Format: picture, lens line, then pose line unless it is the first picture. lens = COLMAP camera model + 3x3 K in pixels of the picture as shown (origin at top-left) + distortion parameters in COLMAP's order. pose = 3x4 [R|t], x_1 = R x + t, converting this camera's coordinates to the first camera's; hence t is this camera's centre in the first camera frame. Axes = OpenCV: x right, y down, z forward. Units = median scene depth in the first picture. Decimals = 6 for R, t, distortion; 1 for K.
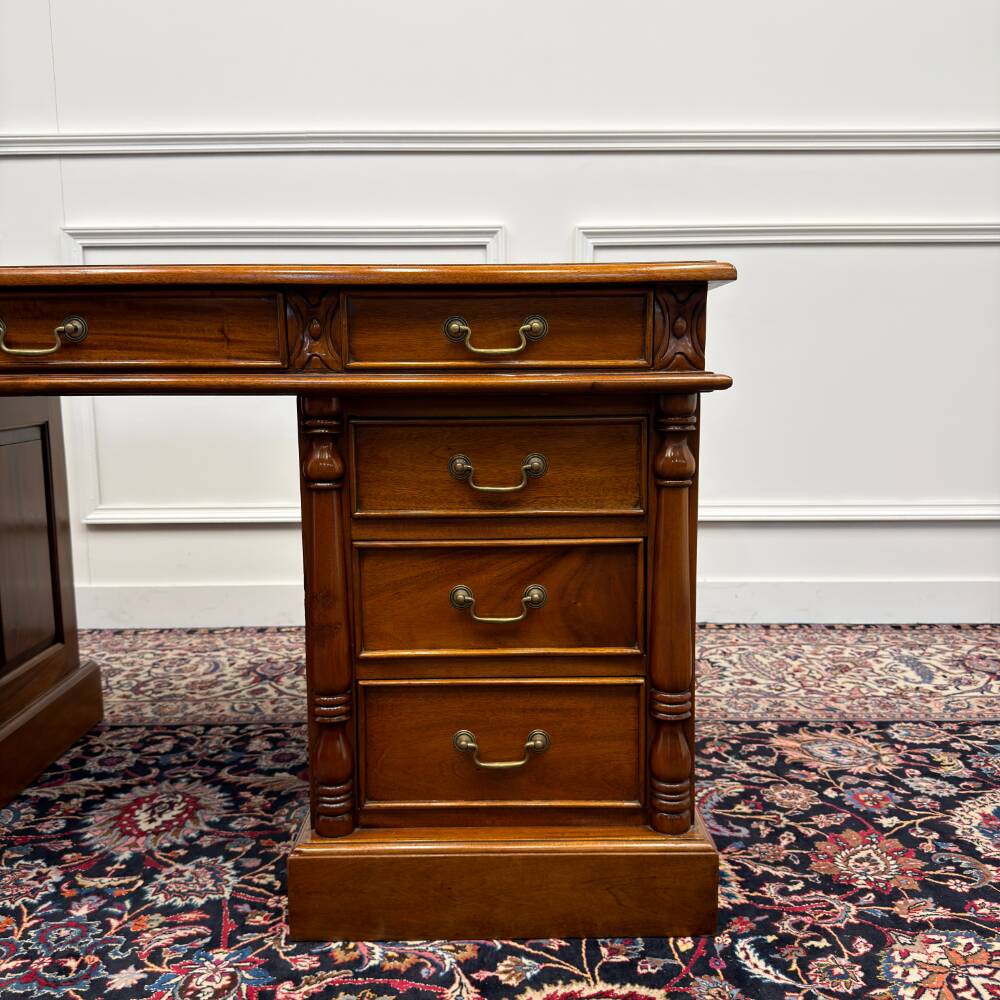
lens RADIAL K [[947.9, 0, 497.3], [0, 947.9, 498.9], [0, 0, 1]] dist [0.060062, -0.115749]
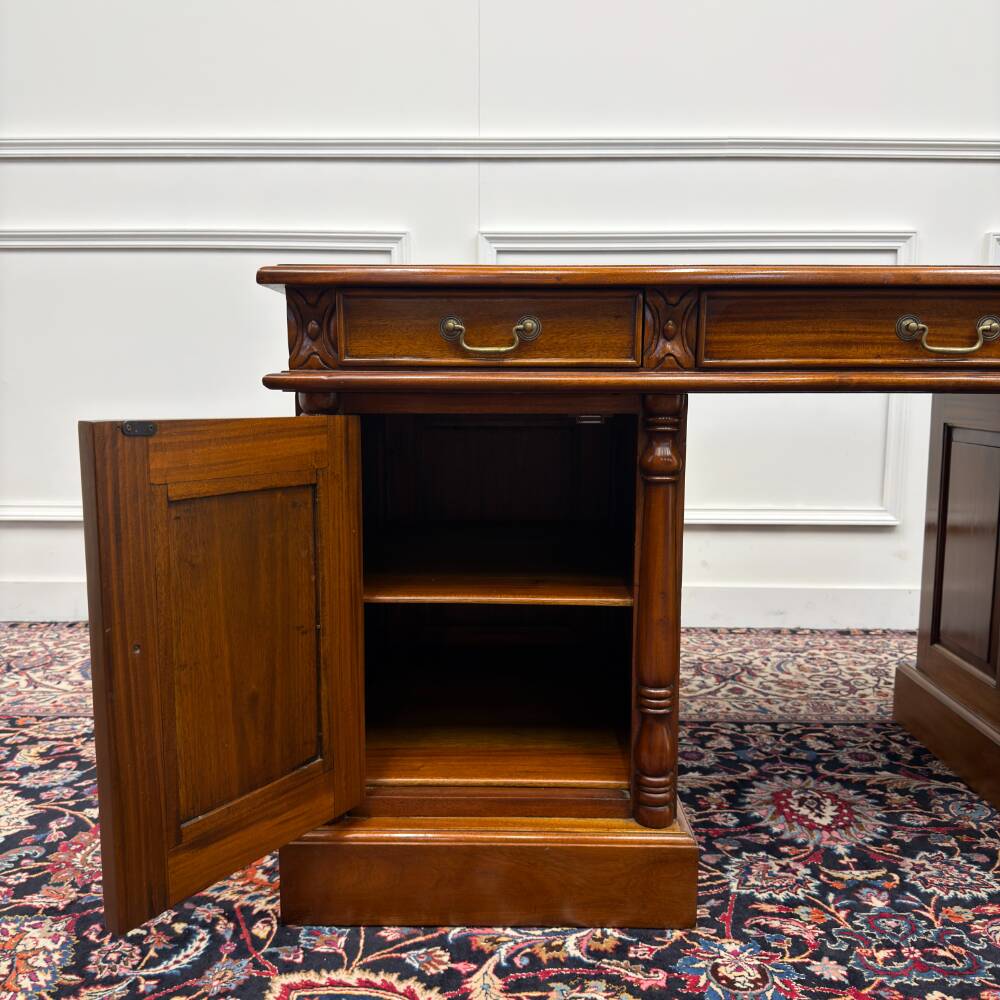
lens RADIAL K [[950.2, 0, 492.3], [0, 950.2, 498.8], [0, 0, 1]] dist [0.047094, -0.092733]
pose [[0.999806, 0.014473, -0.013381, -0.705081], [-0.014567, 0.999870, -0.006950, 0.013859], [0.013278, 0.007143, 0.999886, -0.019066]]
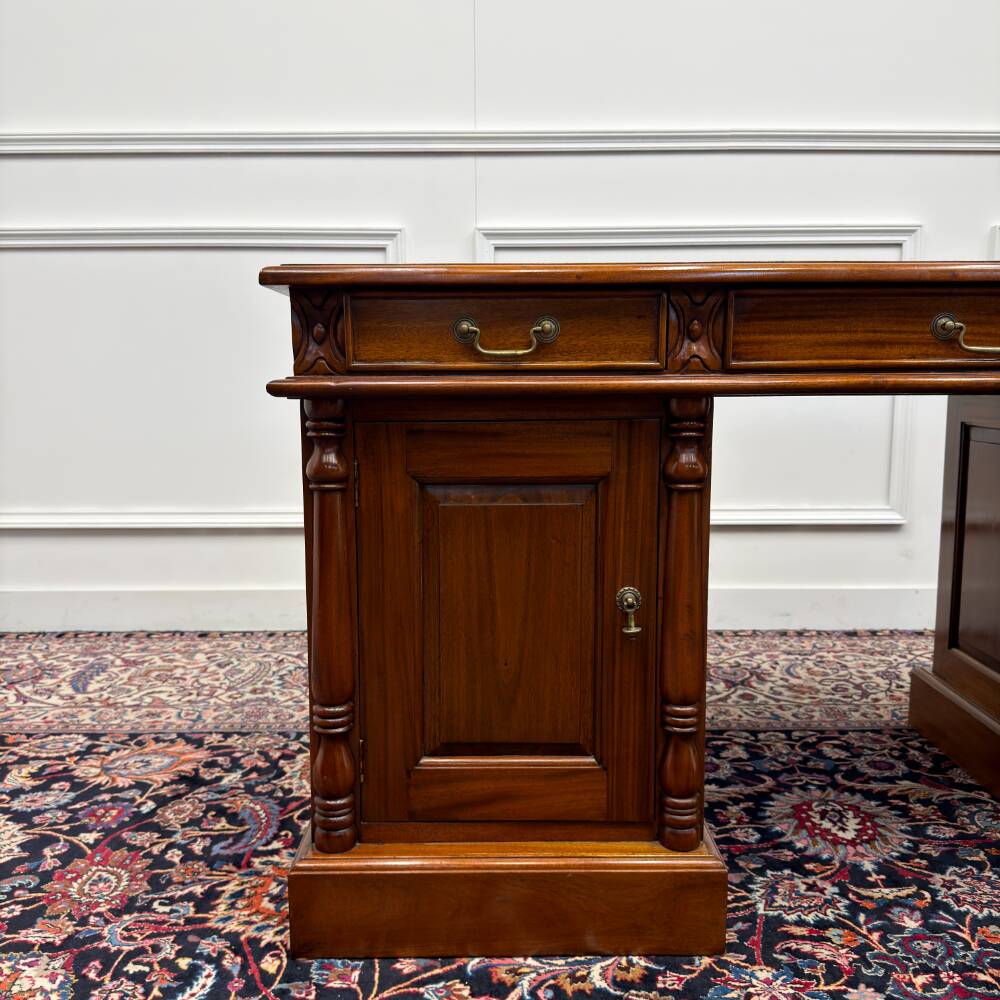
lens RADIAL K [[952.5, 0, 492.2], [0, 952.5, 498.2], [0, 0, 1]] dist [0.034671, -0.065471]
pose [[0.999989, 0.004548, 0.000899, -0.729742], [-0.004545, 0.999983, -0.003680, 0.002597], [-0.000916, 0.003676, 0.999993, 0.017496]]
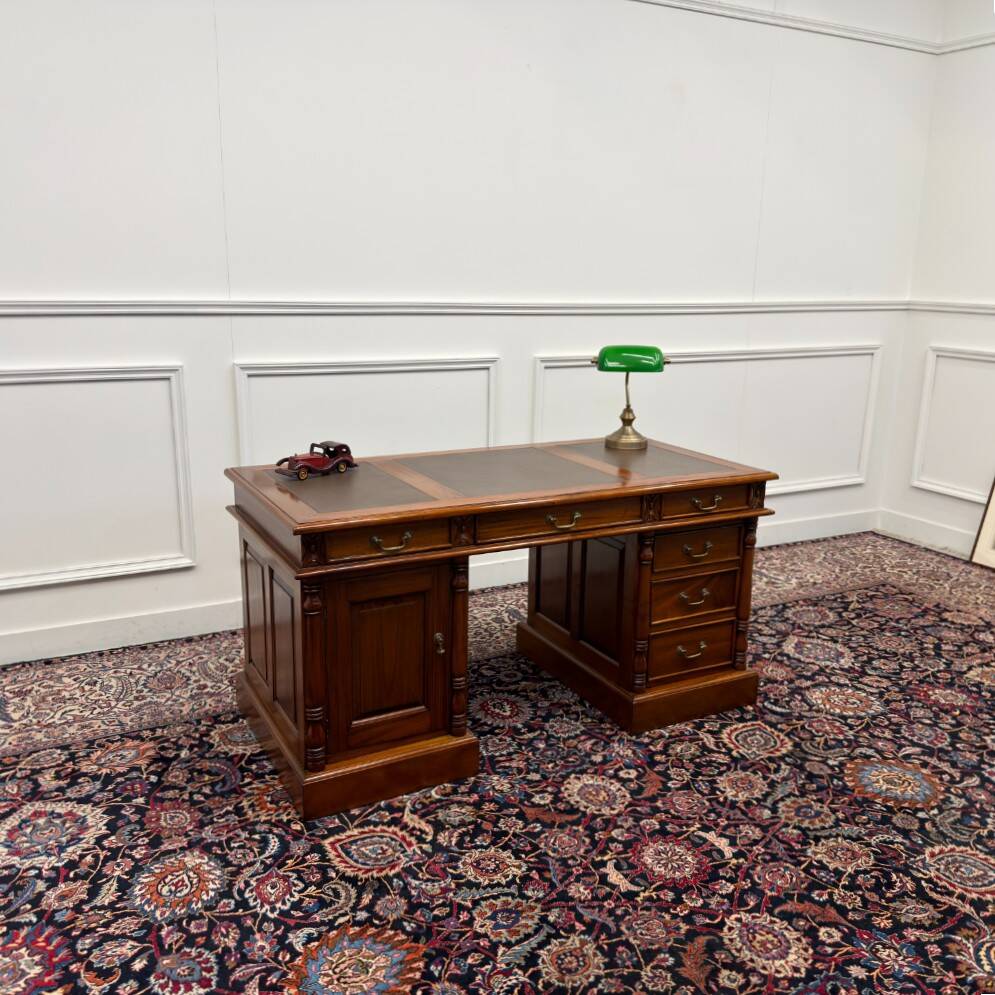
lens RADIAL K [[937.9, 0, 500.1], [0, 937.9, 500.2], [0, 0, 1]] dist [0.179518, -0.400274]
pose [[0.880553, -0.089053, 0.465507, -1.325267], [0.037601, 0.992219, 0.118689, -0.387745], [-0.472454, -0.087009, 0.877050, -0.819476]]
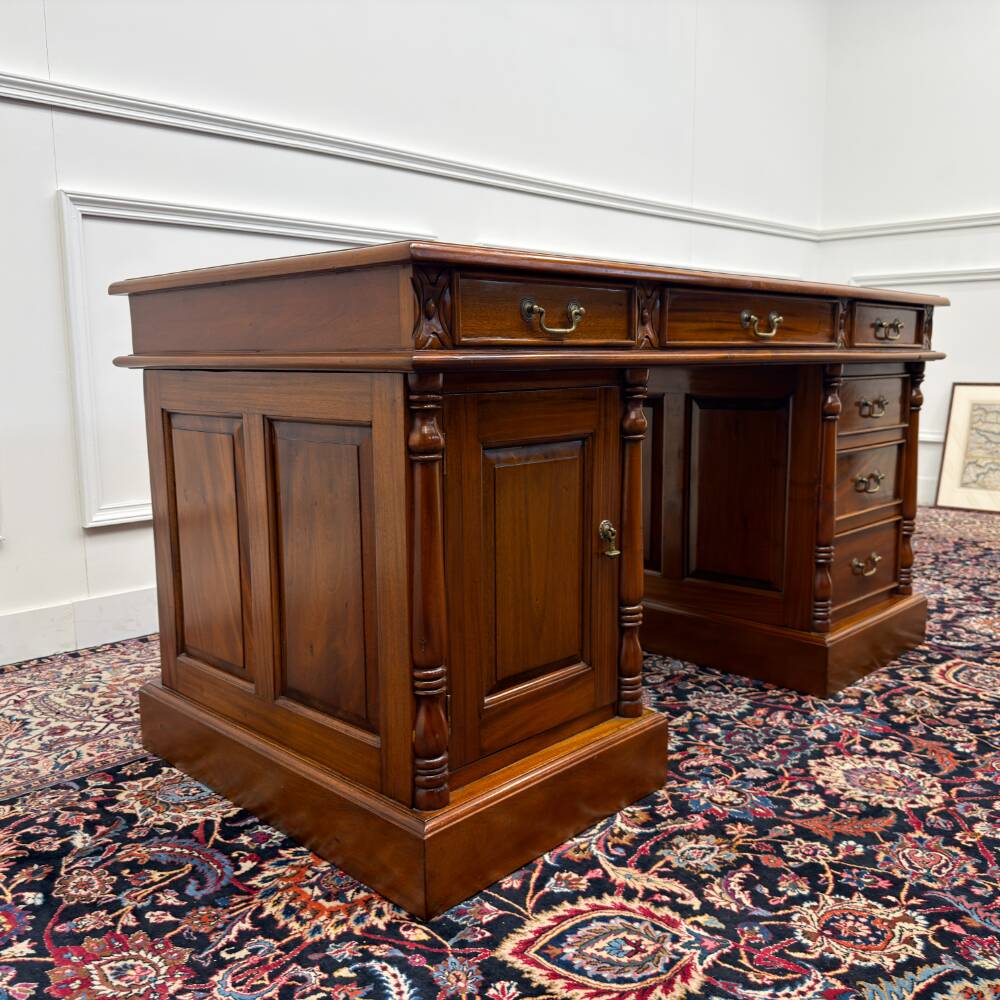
lens RADIAL K [[947.9, 0, 497.3], [0, 947.9, 498.9], [0, 0, 1]] dist [0.060062, -0.115749]
pose [[0.700450, -0.101022, 0.706516, -1.371403], [0.097932, 0.994172, 0.045061, -0.004402], [-0.706950, 0.037628, 0.706261, 0.182009]]
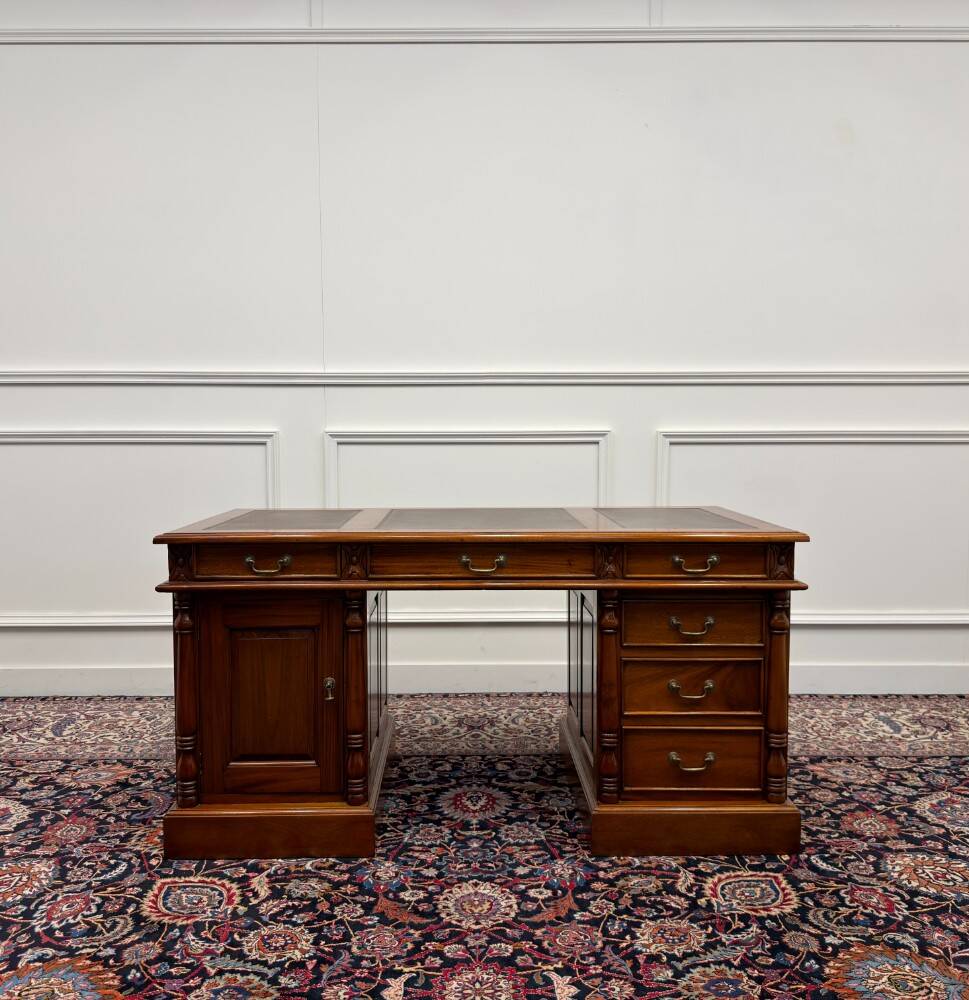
lens RADIAL K [[941.2, 0, 466.3], [0, 941.2, 497.5], [0, 0, 1]] dist [0.111779, -0.213892]
pose [[0.999941, 0.004987, 0.009702, -0.401299], [-0.004375, 0.998056, -0.062175, -0.136796], [-0.009993, 0.062129, 0.998018, -0.850692]]
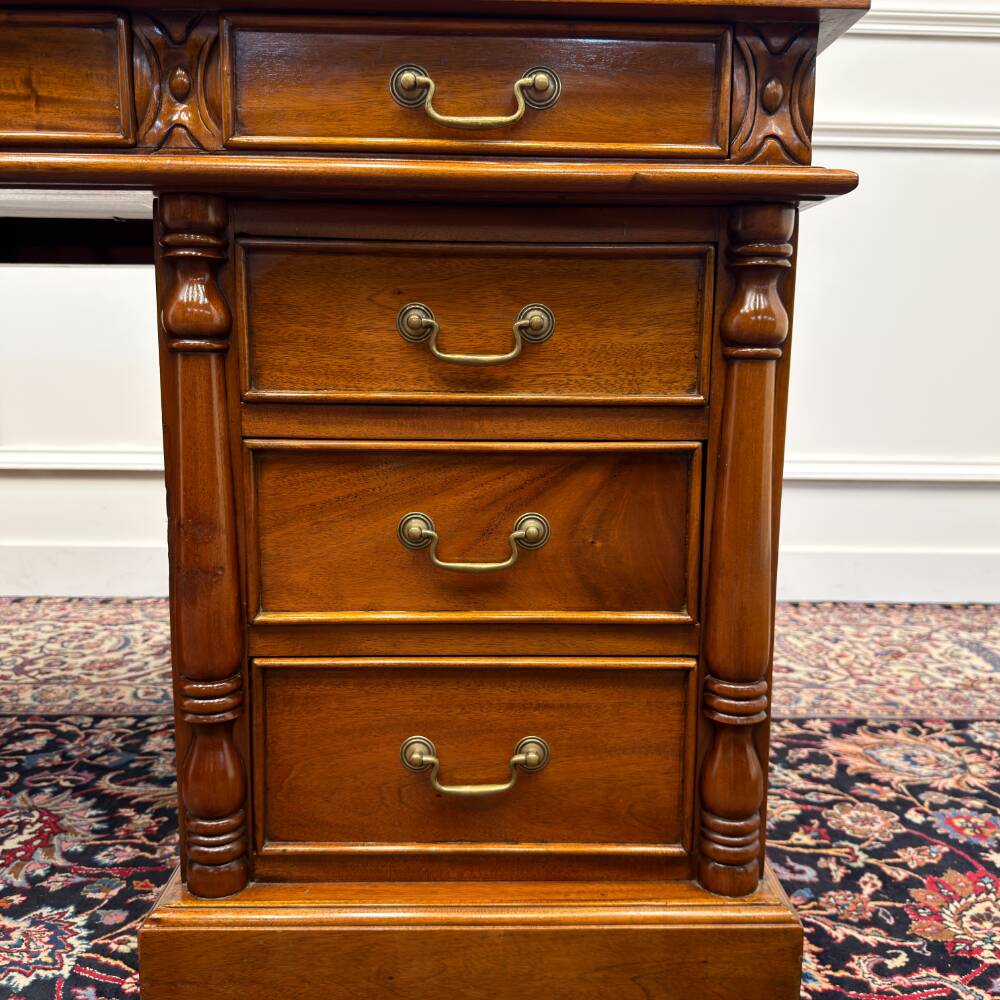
lens RADIAL K [[959.6, 0, 503.7], [0, 959.6, 502.9], [0, 0, 1]] dist [0.007781, -0.022059]
pose [[0.999547, 0.016011, 0.025485, 0.003670], [-0.016500, 0.999681, 0.019110, 0.056465], [-0.025171, -0.019522, 0.999493, 0.277013]]
